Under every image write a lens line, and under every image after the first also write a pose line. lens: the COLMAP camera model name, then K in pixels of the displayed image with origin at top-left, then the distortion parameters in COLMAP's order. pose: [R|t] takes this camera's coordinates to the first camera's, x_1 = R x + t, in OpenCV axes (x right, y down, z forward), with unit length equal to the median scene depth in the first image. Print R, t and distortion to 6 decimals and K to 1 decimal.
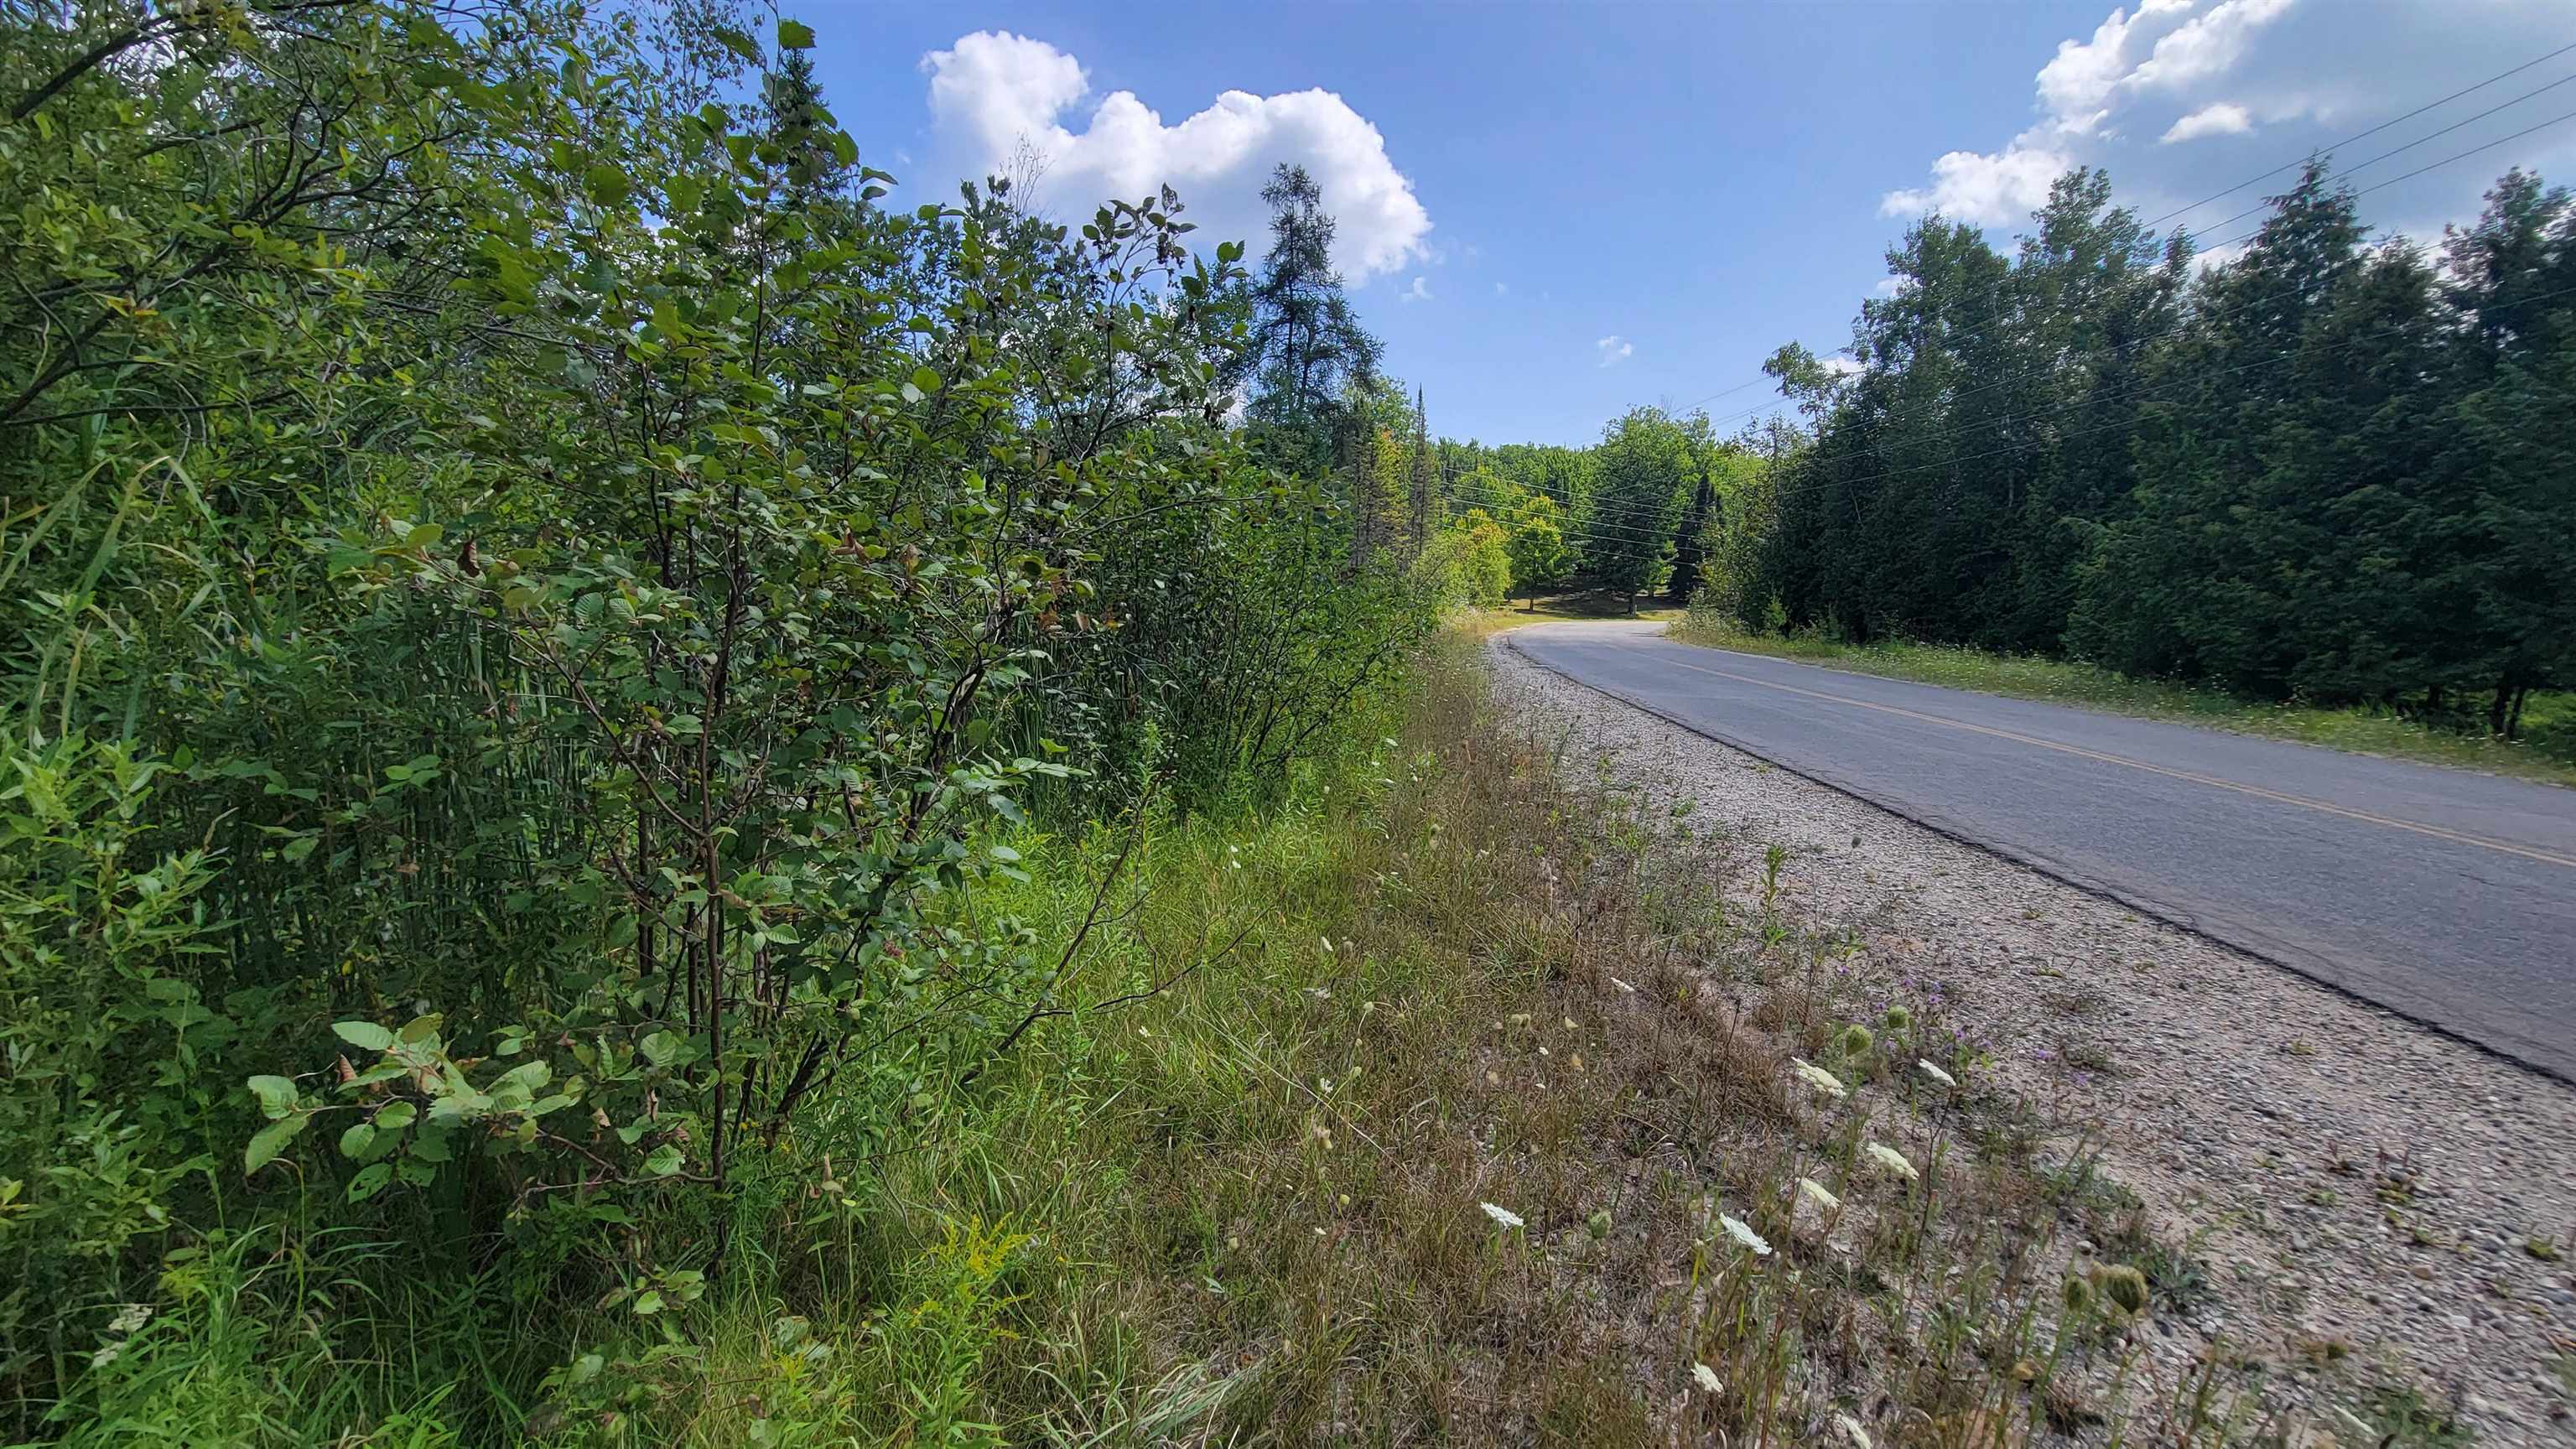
lens RADIAL K [[1030.1, 0, 1288.0], [0, 1030.1, 724.5], [0, 0, 1]] dist [-0.043756, 0.012700]
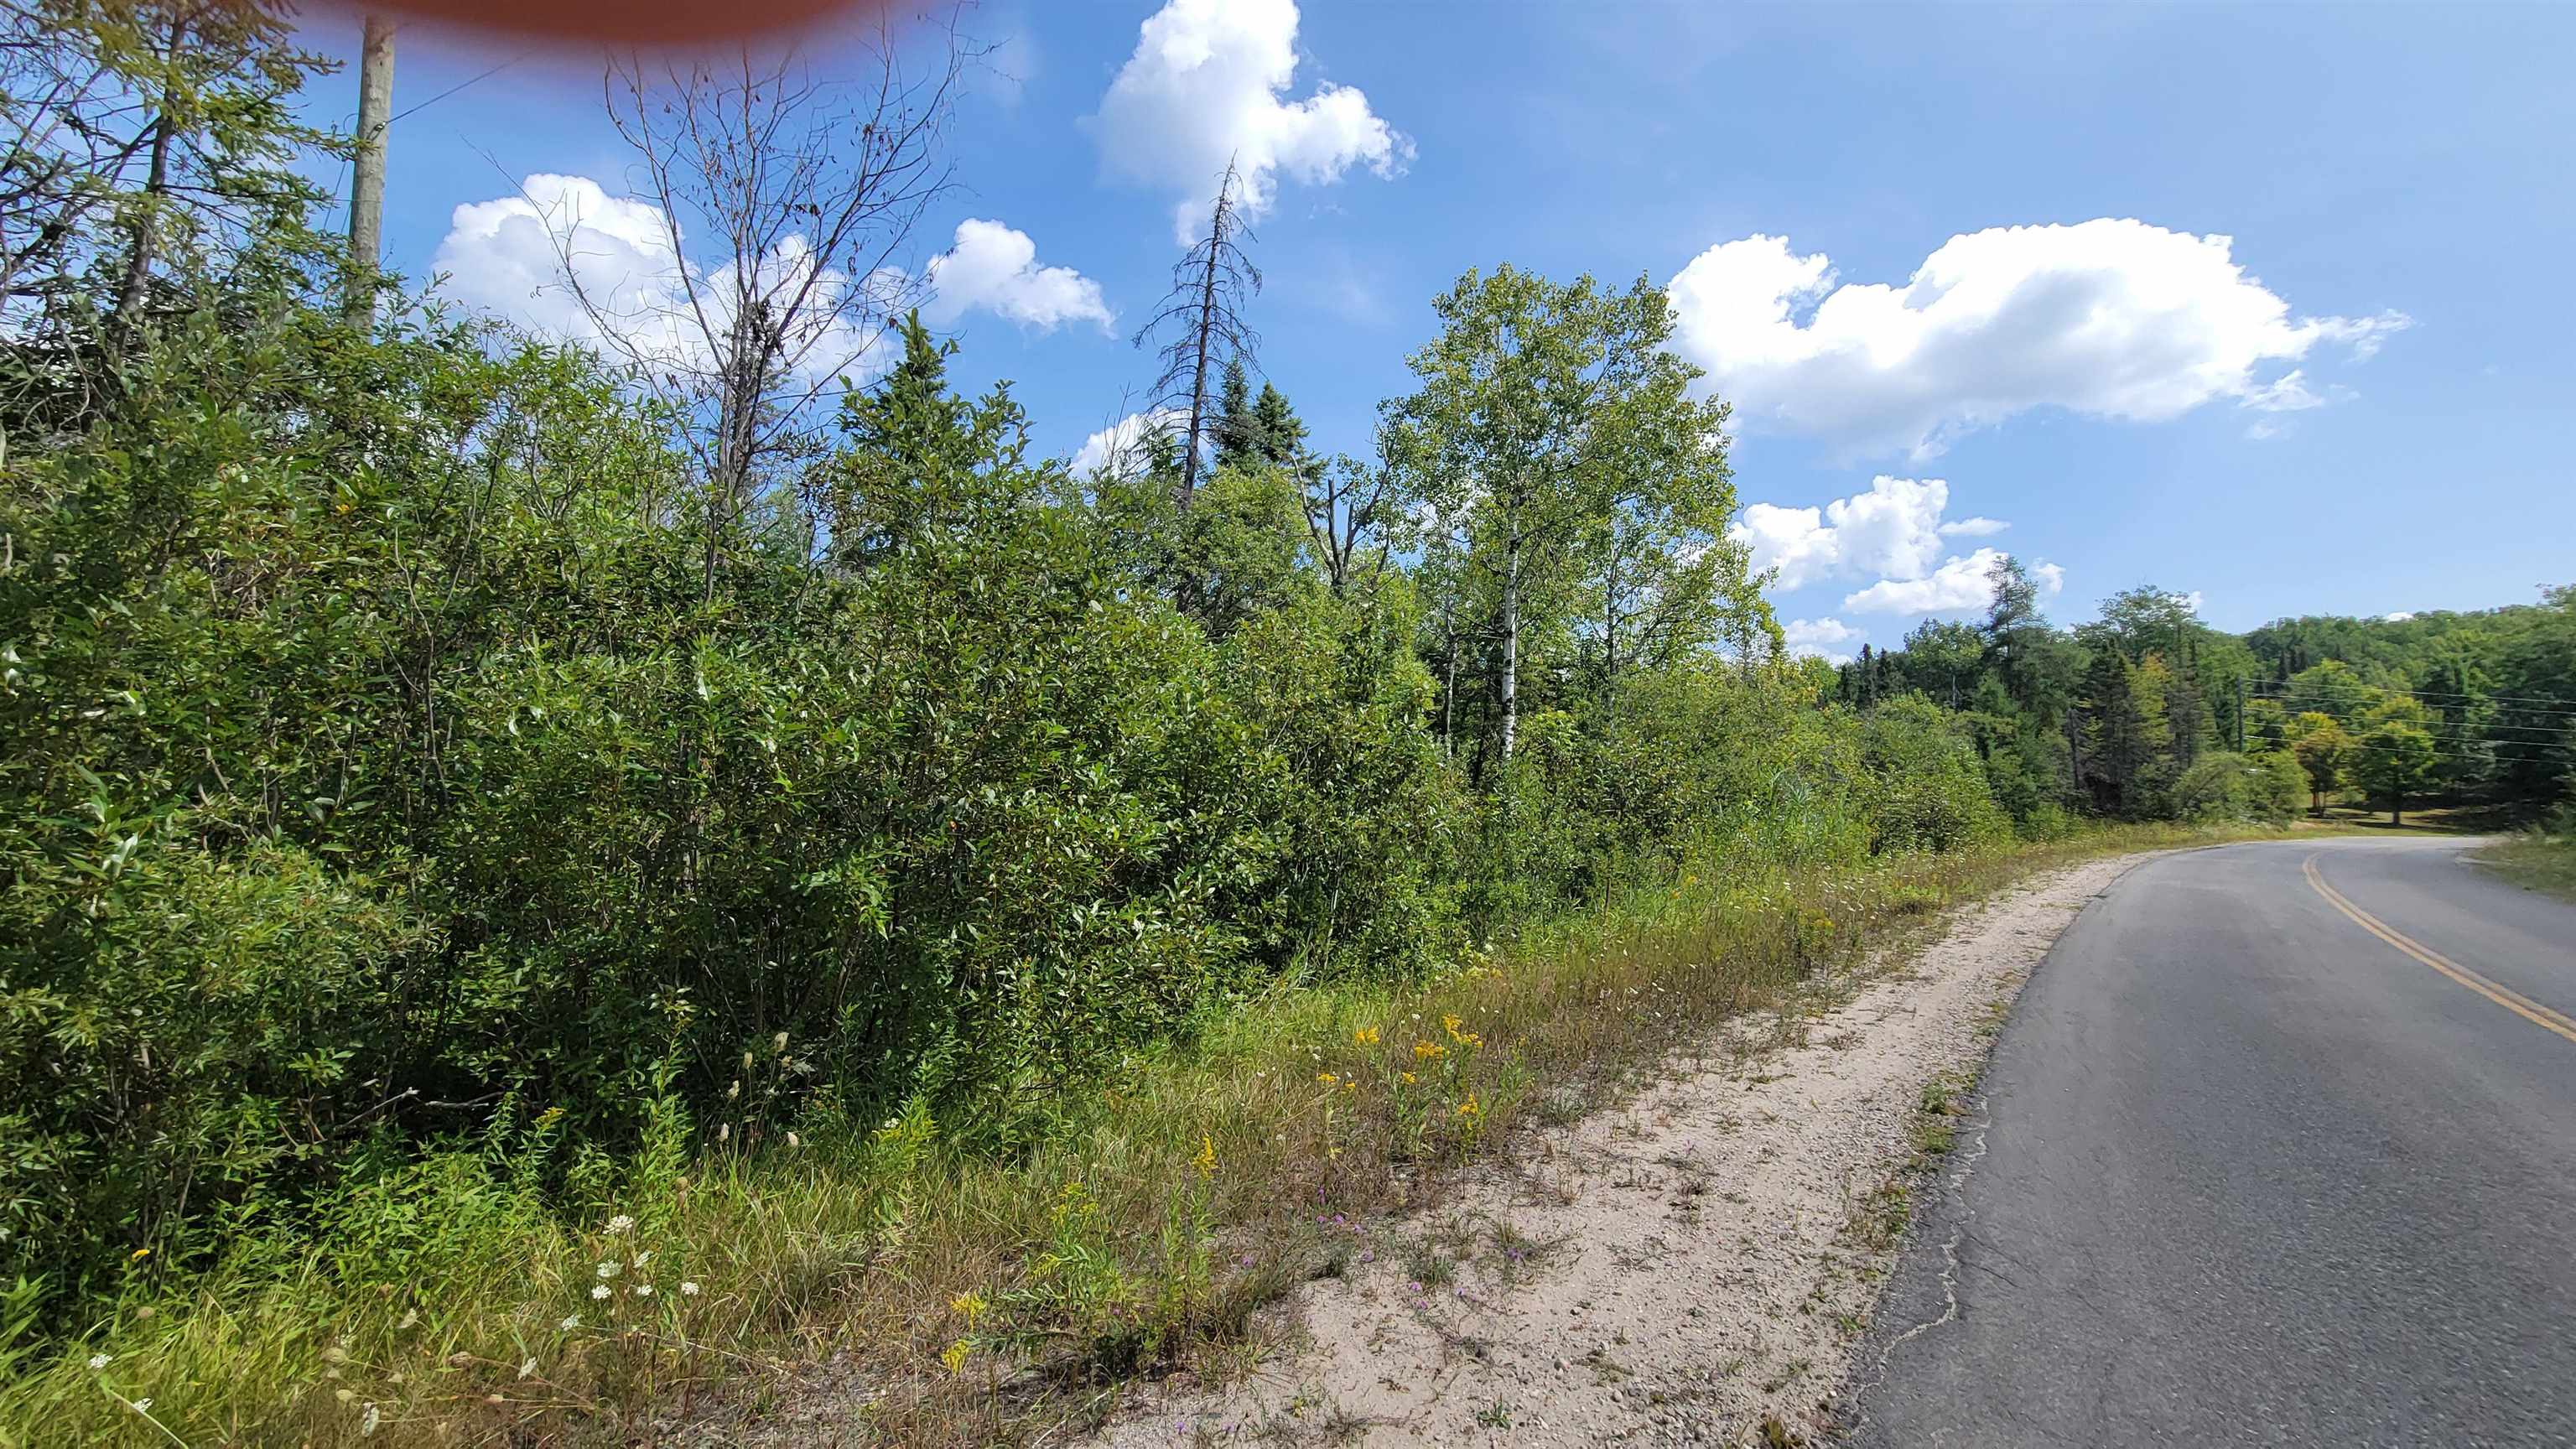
lens RADIAL K [[1030.1, 0, 1288.0], [0, 1030.1, 724.5], [0, 0, 1]] dist [-0.043756, 0.012700]
pose [[0.781031, -0.032126, -0.623666, 0.030224], [-0.089178, 0.982703, -0.162300, 0.028407], [0.618092, 0.182379, 0.764657, -0.262963]]
